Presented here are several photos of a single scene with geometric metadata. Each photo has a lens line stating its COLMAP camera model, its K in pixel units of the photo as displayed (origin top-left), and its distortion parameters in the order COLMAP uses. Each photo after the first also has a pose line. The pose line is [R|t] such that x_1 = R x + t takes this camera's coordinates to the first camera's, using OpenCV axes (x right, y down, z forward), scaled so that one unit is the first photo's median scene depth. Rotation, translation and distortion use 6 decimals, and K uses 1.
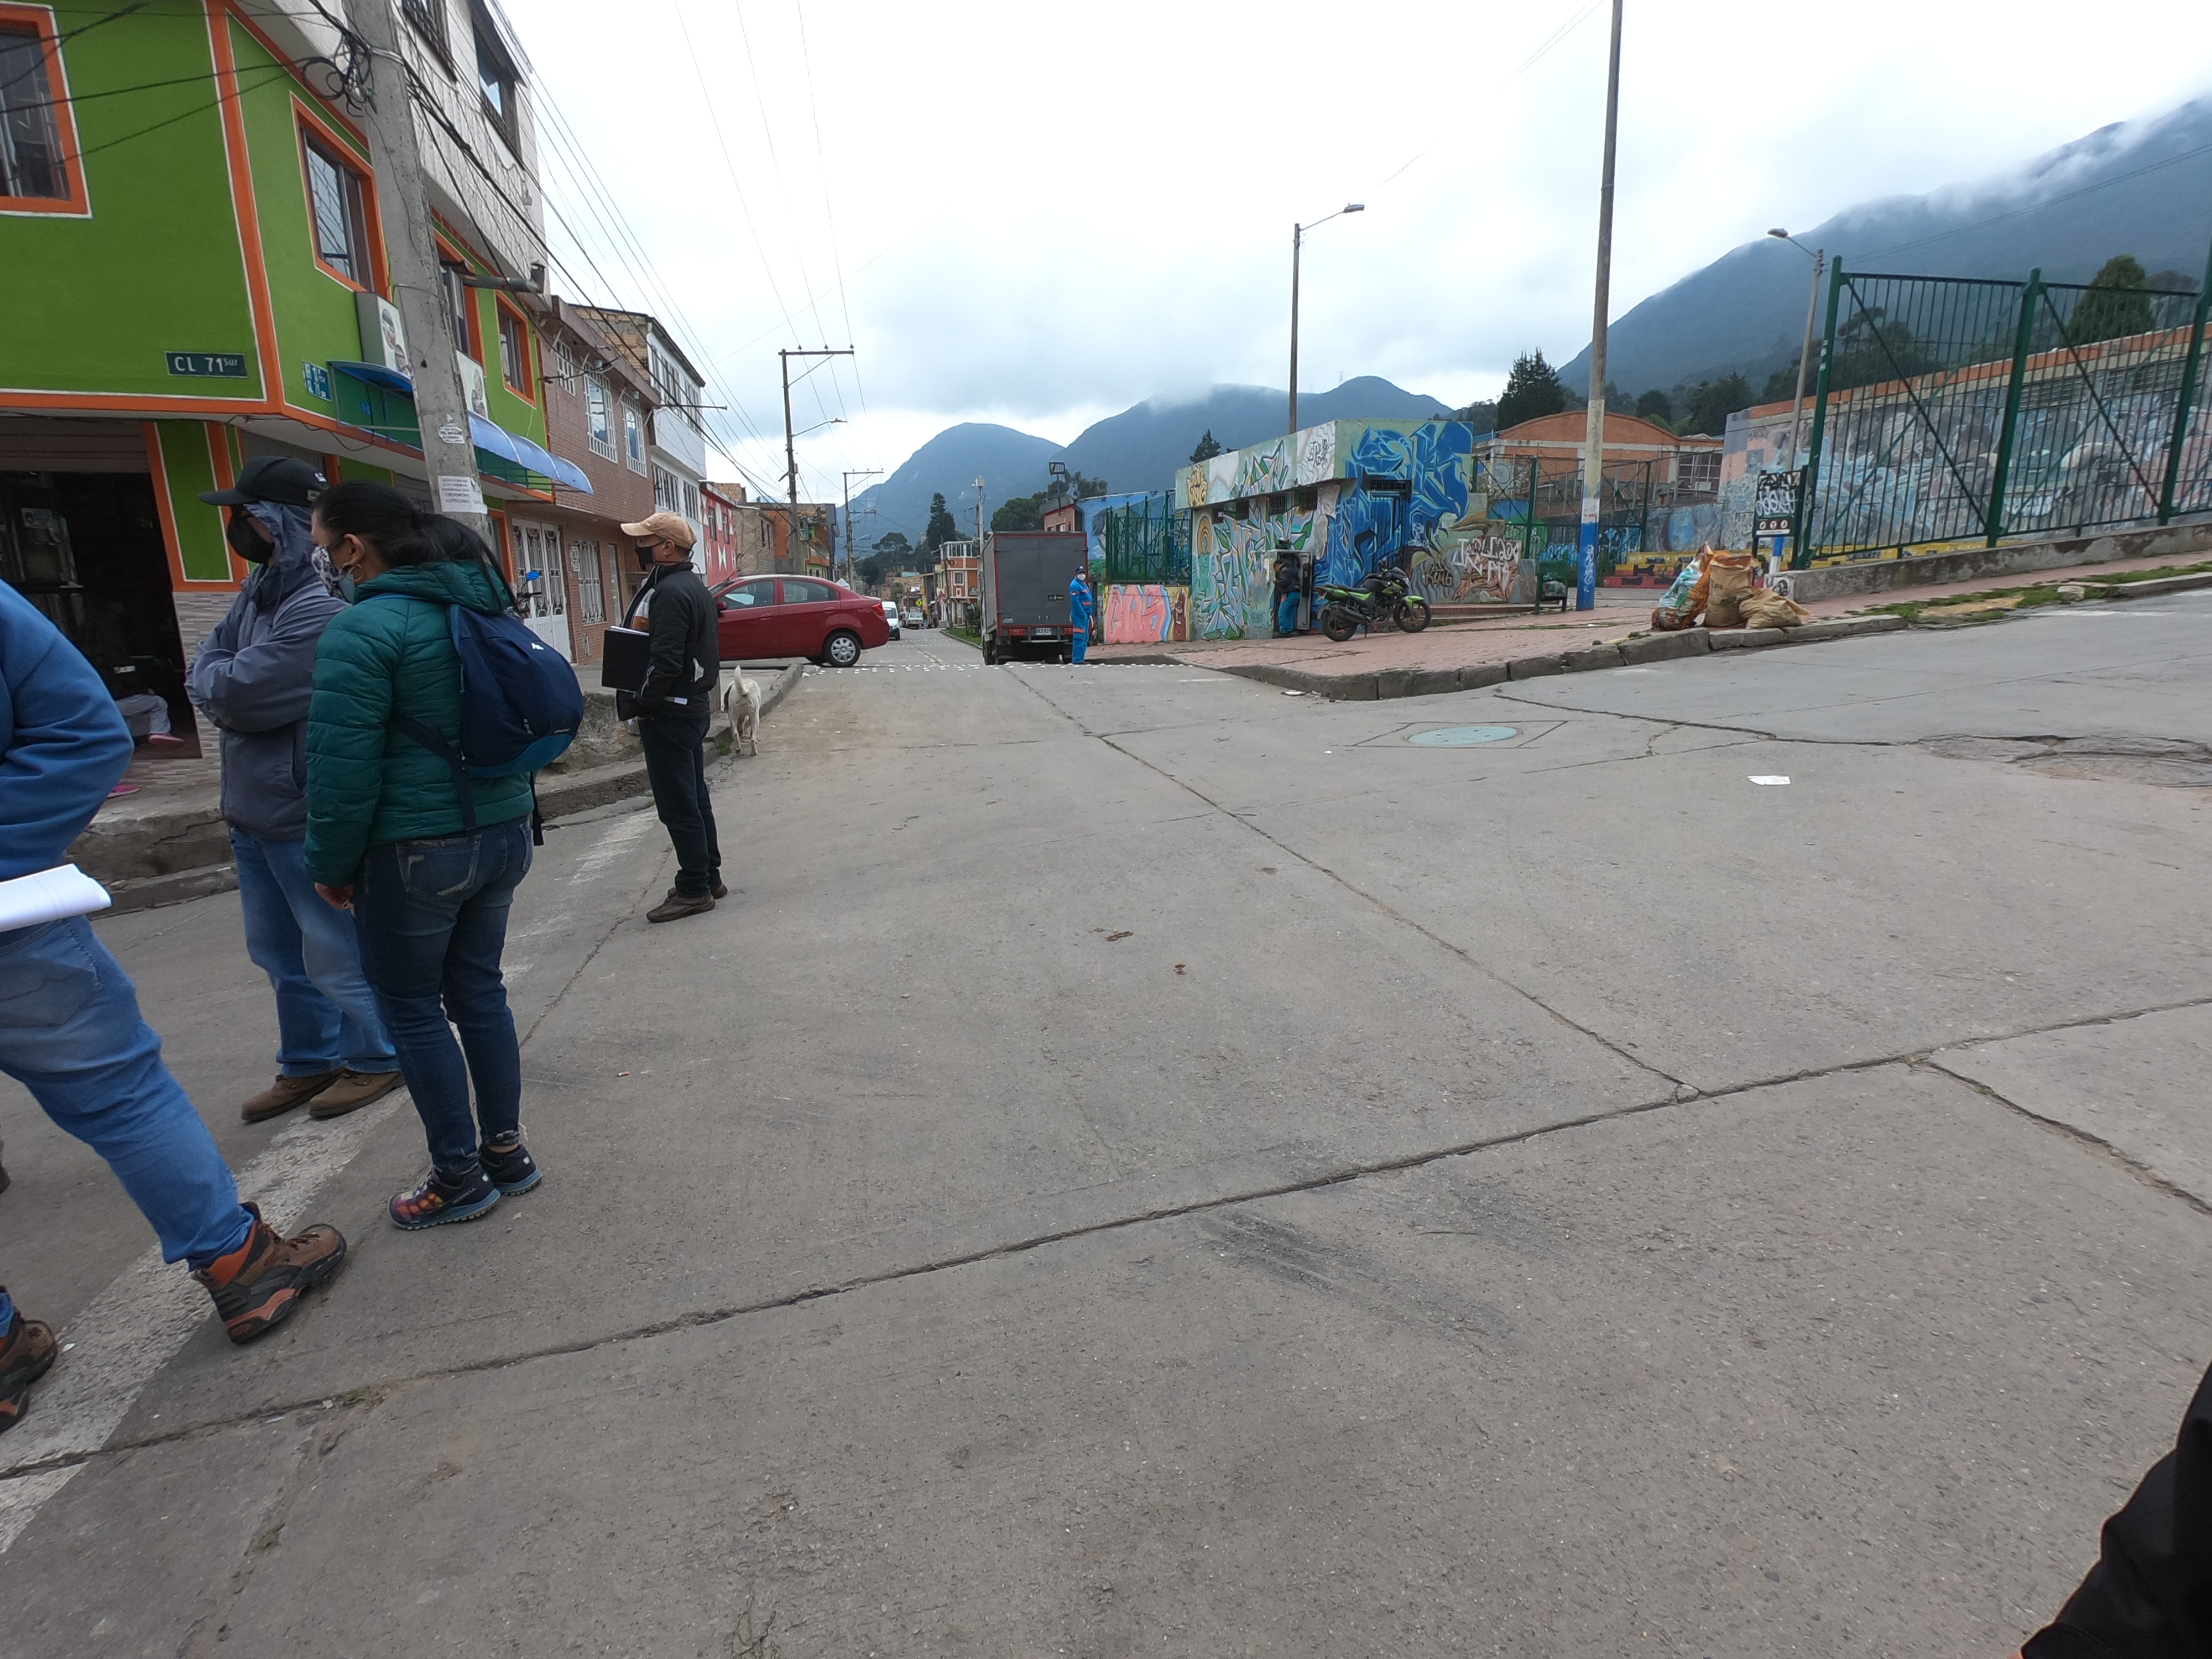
lens RADIAL K [[1168.8, 0, 1121.3], [0, 1168.8, 815.4], [0, 0, 1]] dist [-0.000017, 0.000938]
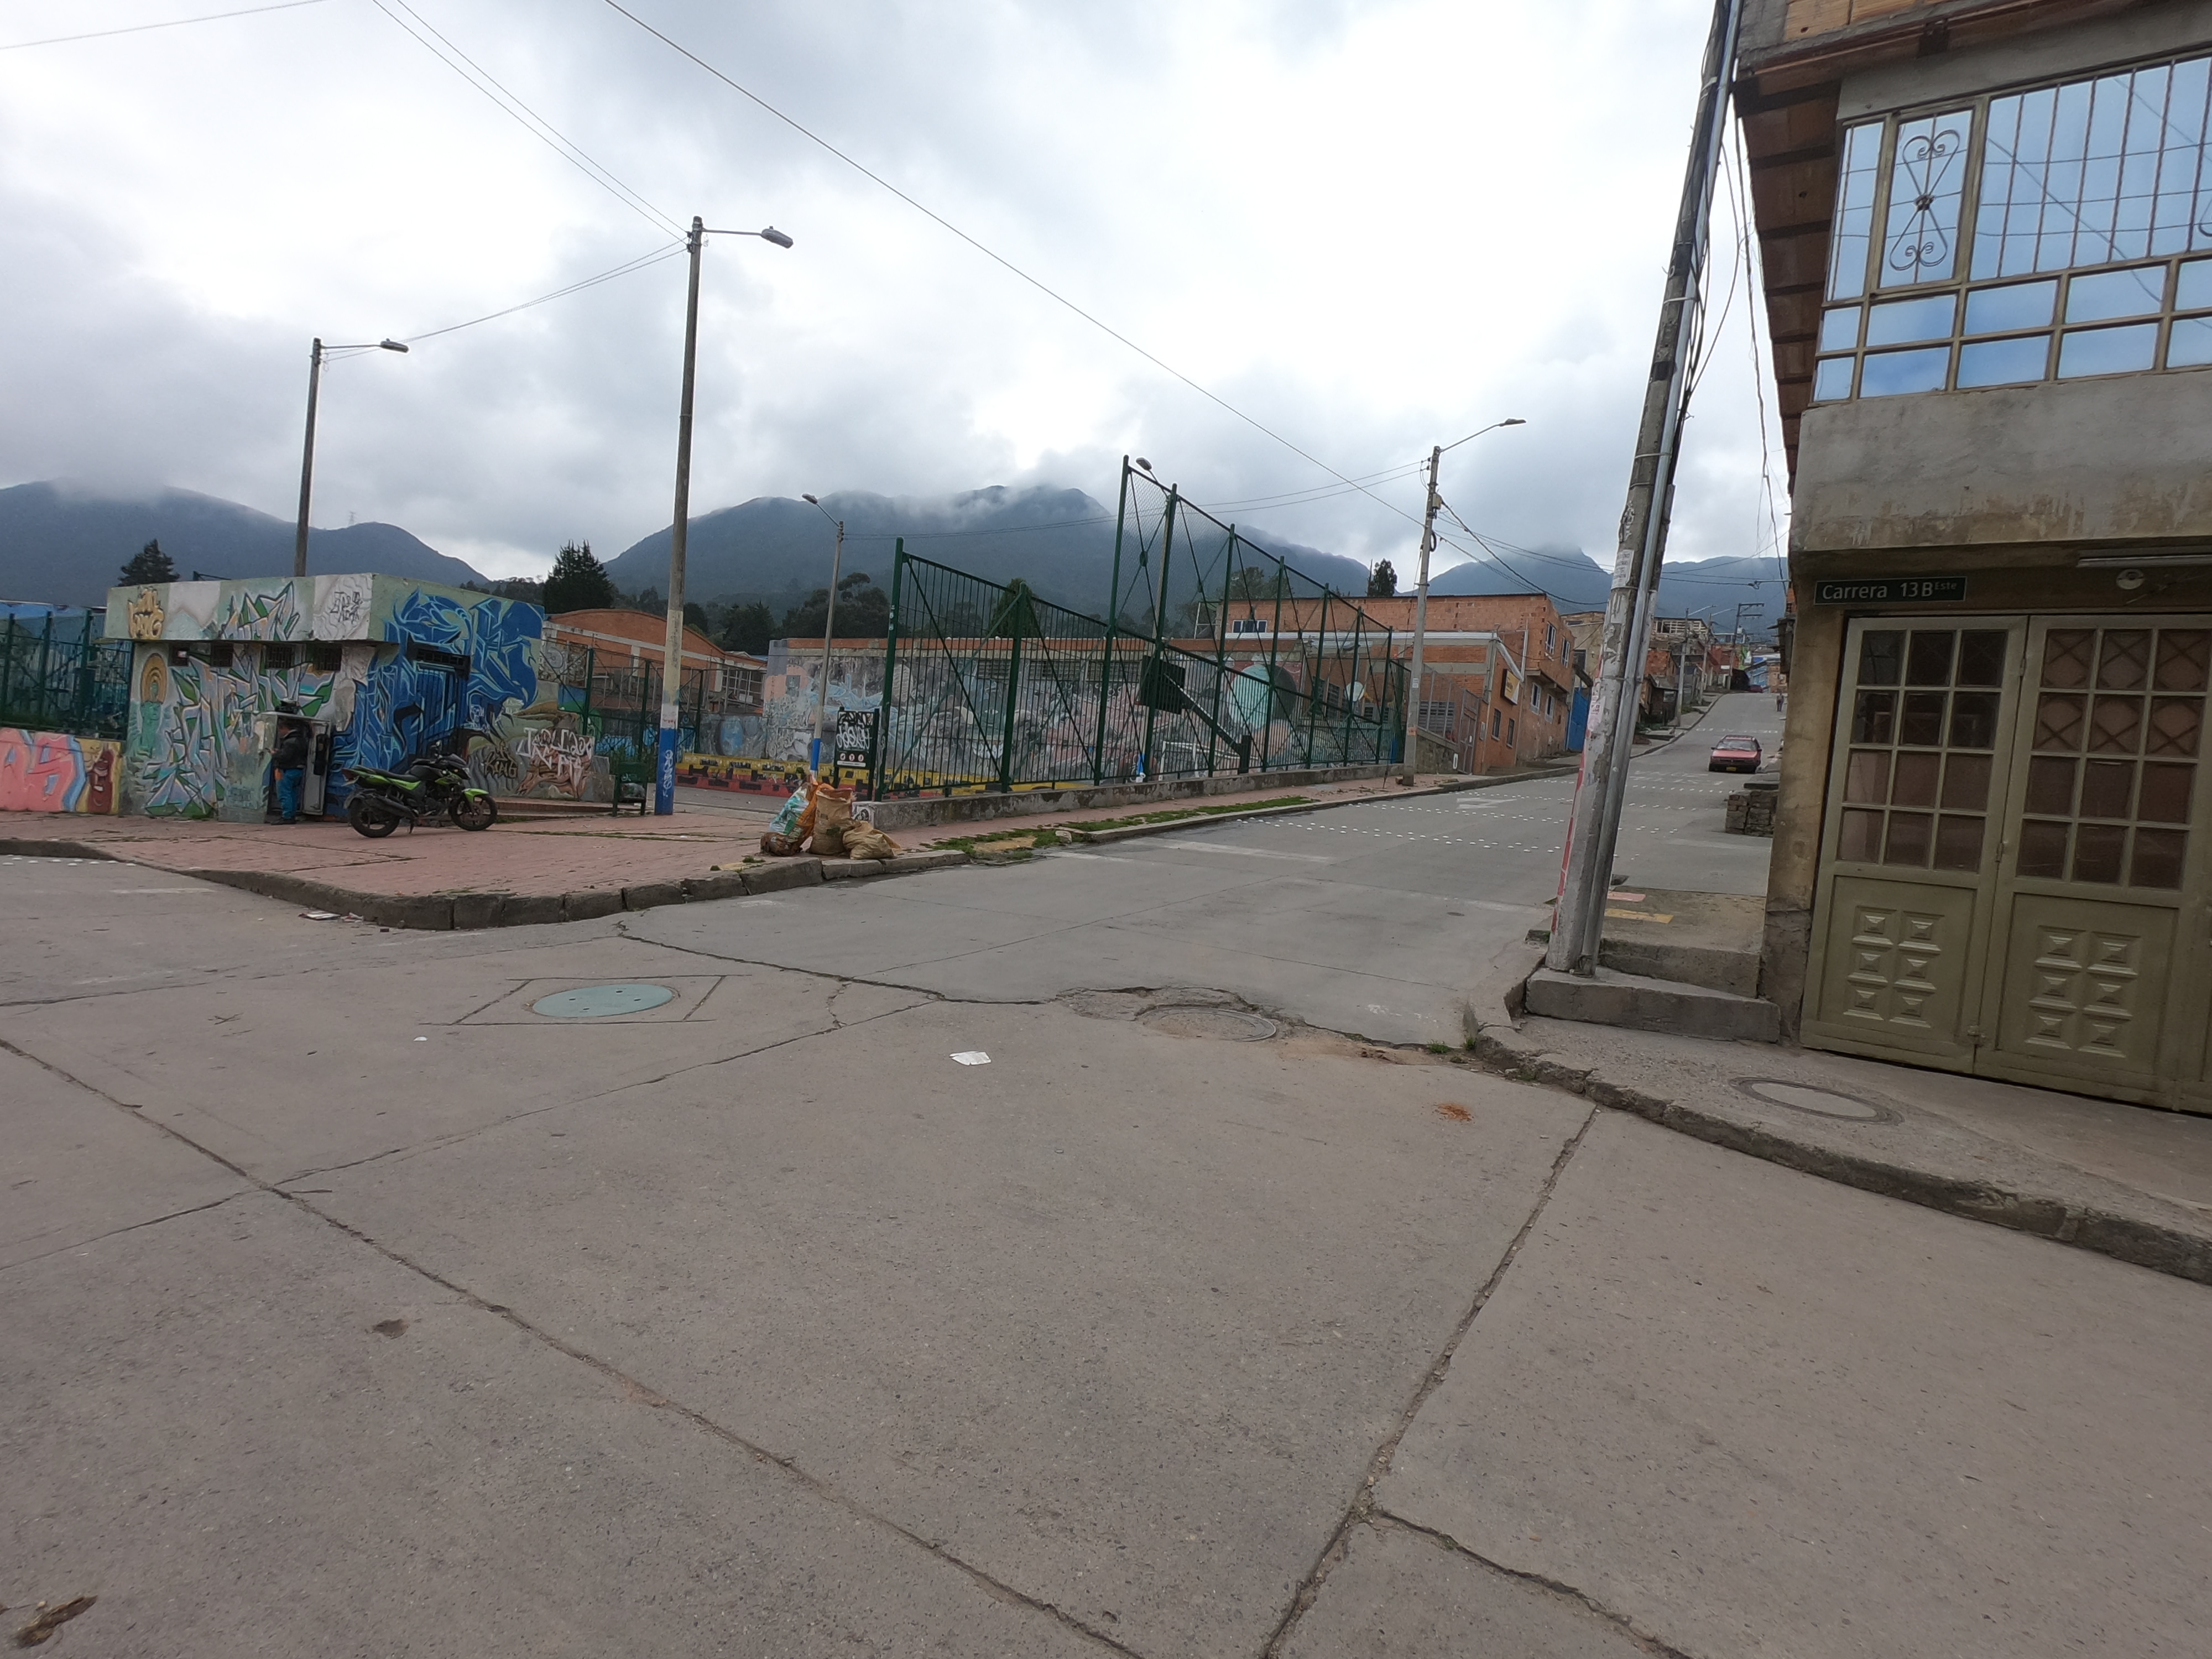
lens RADIAL K [[1080.7, 0, 1081.4], [0, 1080.7, 801.6], [0, 0, 1]] dist [-0.001882, 0.000816]
pose [[0.689450, 0.063631, 0.721533, -0.016738], [0.047006, 0.990104, -0.132232, -0.047166], [-0.722806, 0.125084, 0.679636, 0.119737]]
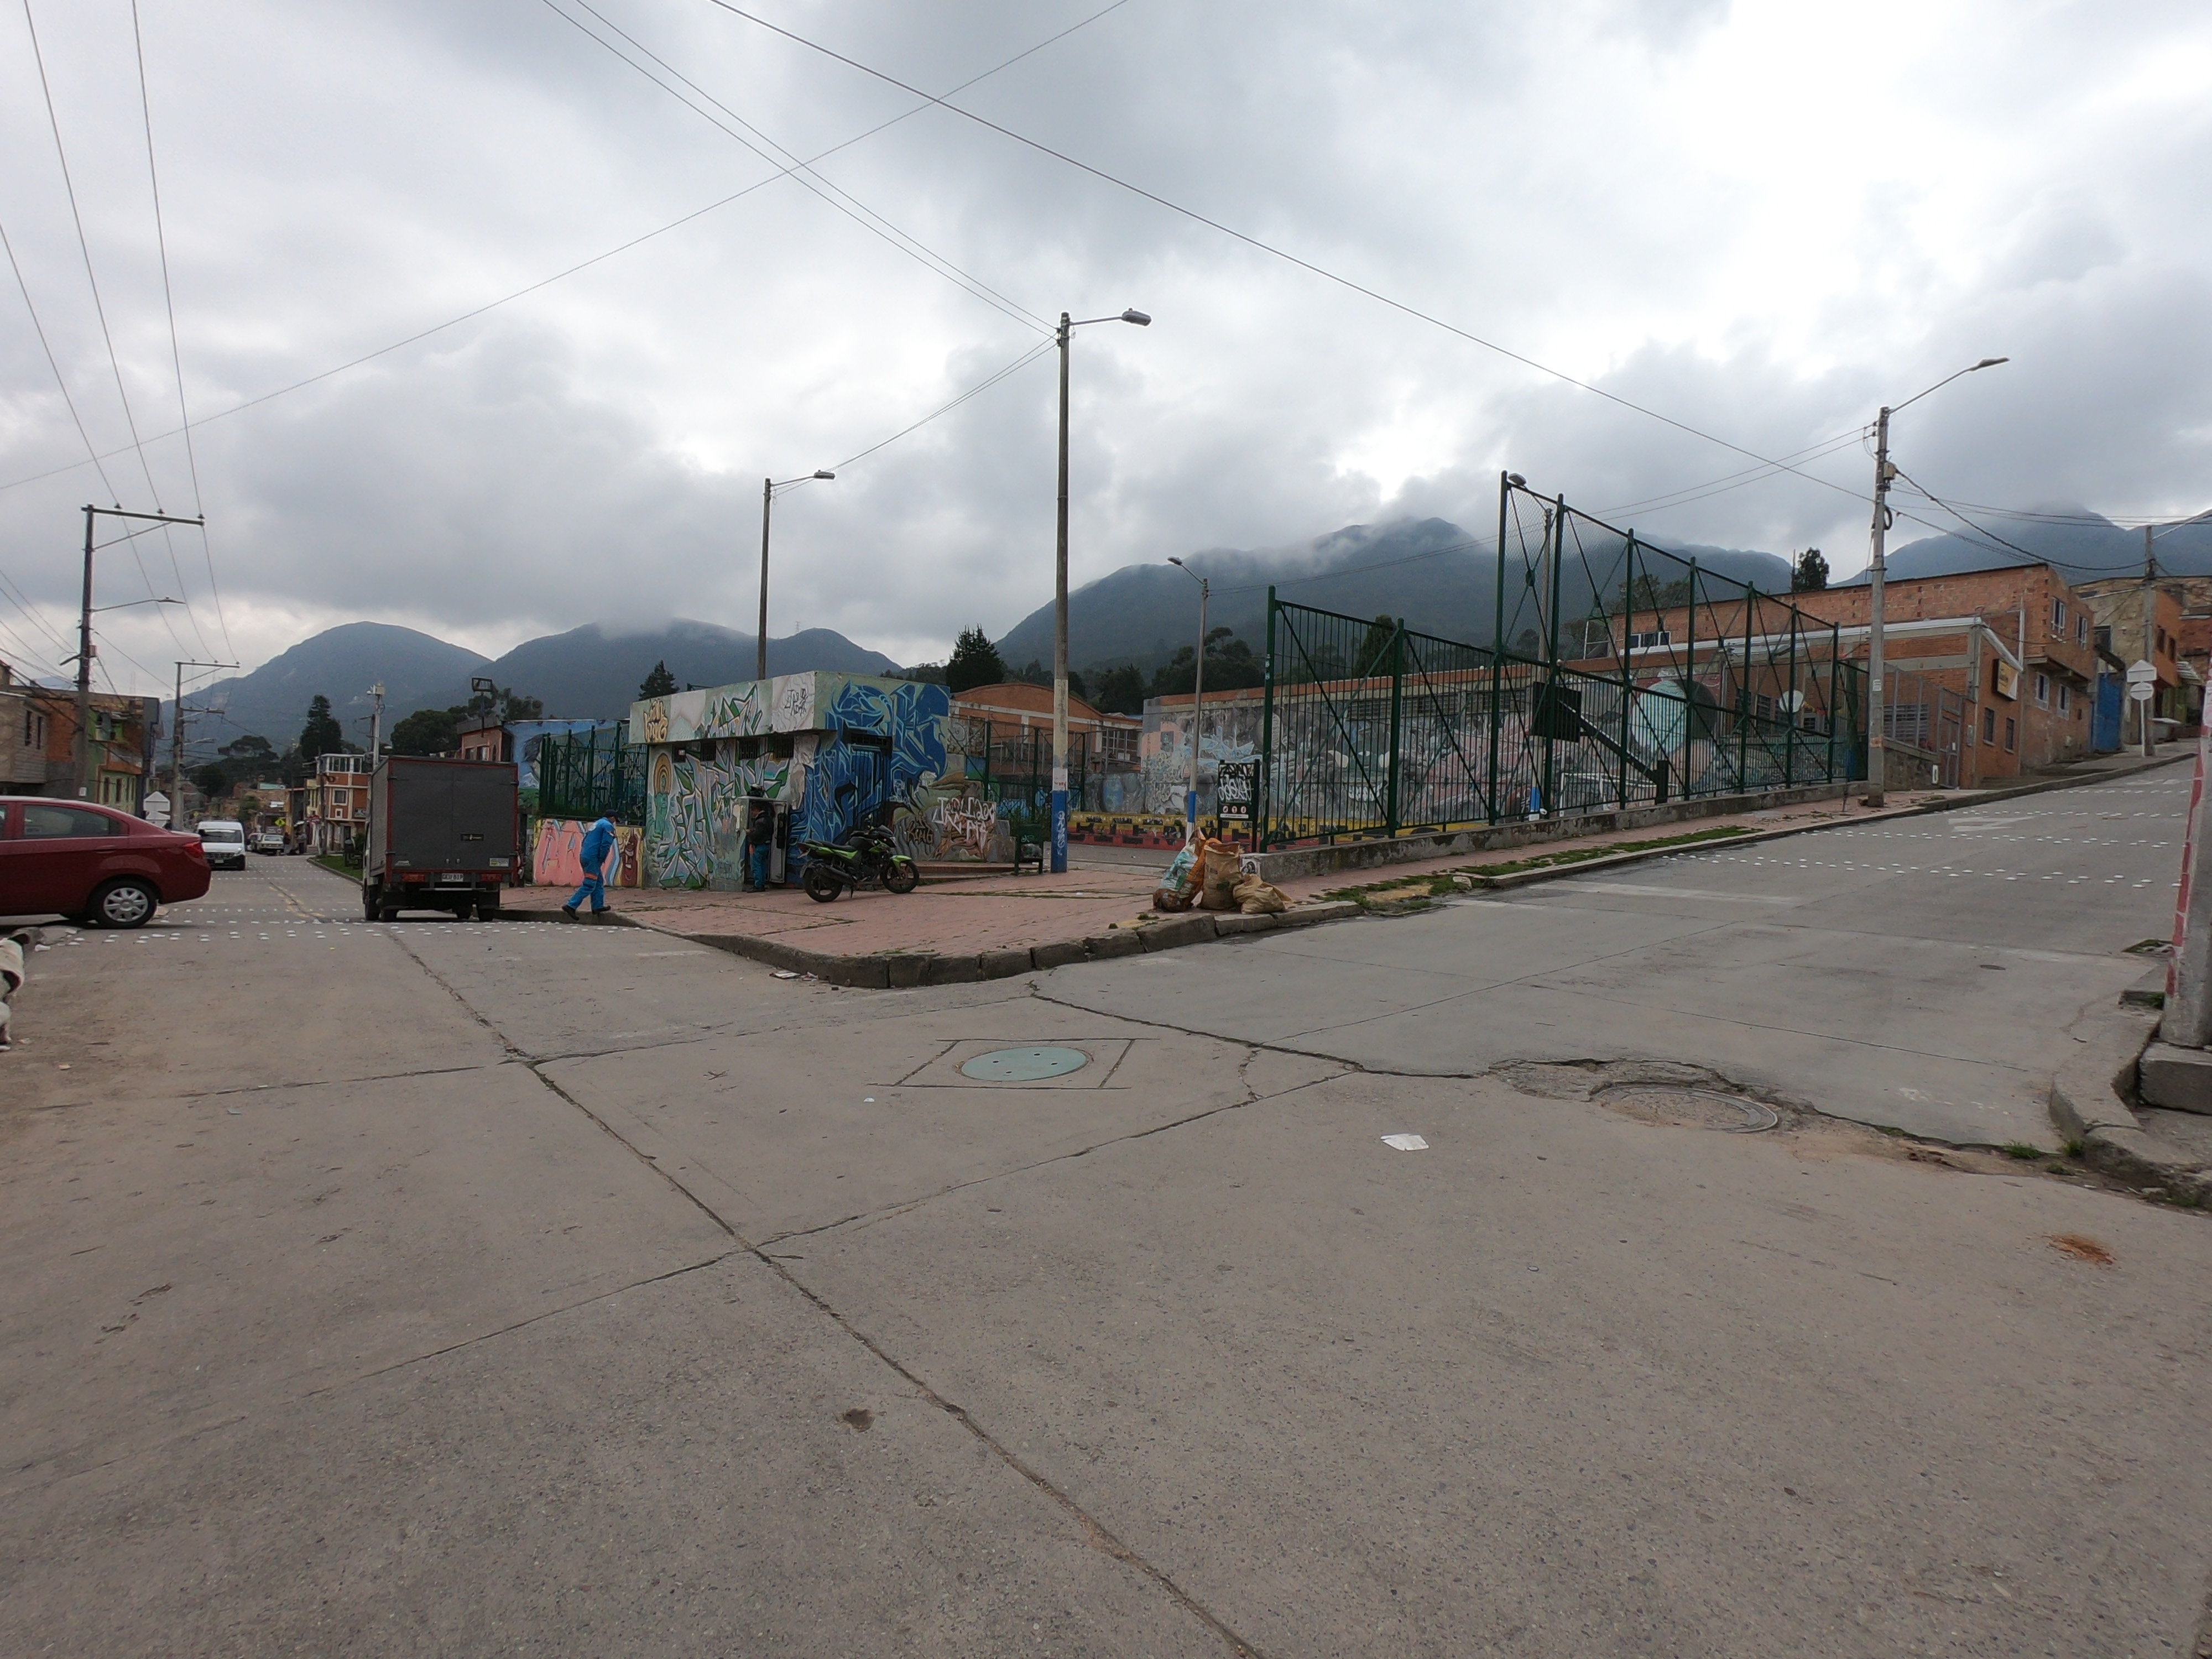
lens RADIAL K [[1051.6, 0, 1091.8], [0, 1051.6, 818.7], [0, 0, 1]] dist [-0.000631, 0.001027]
pose [[0.886965, 0.042055, 0.459917, -0.010169], [0.042189, 0.984303, -0.171368, -0.057324], [-0.459905, 0.171400, 0.871269, 0.152178]]
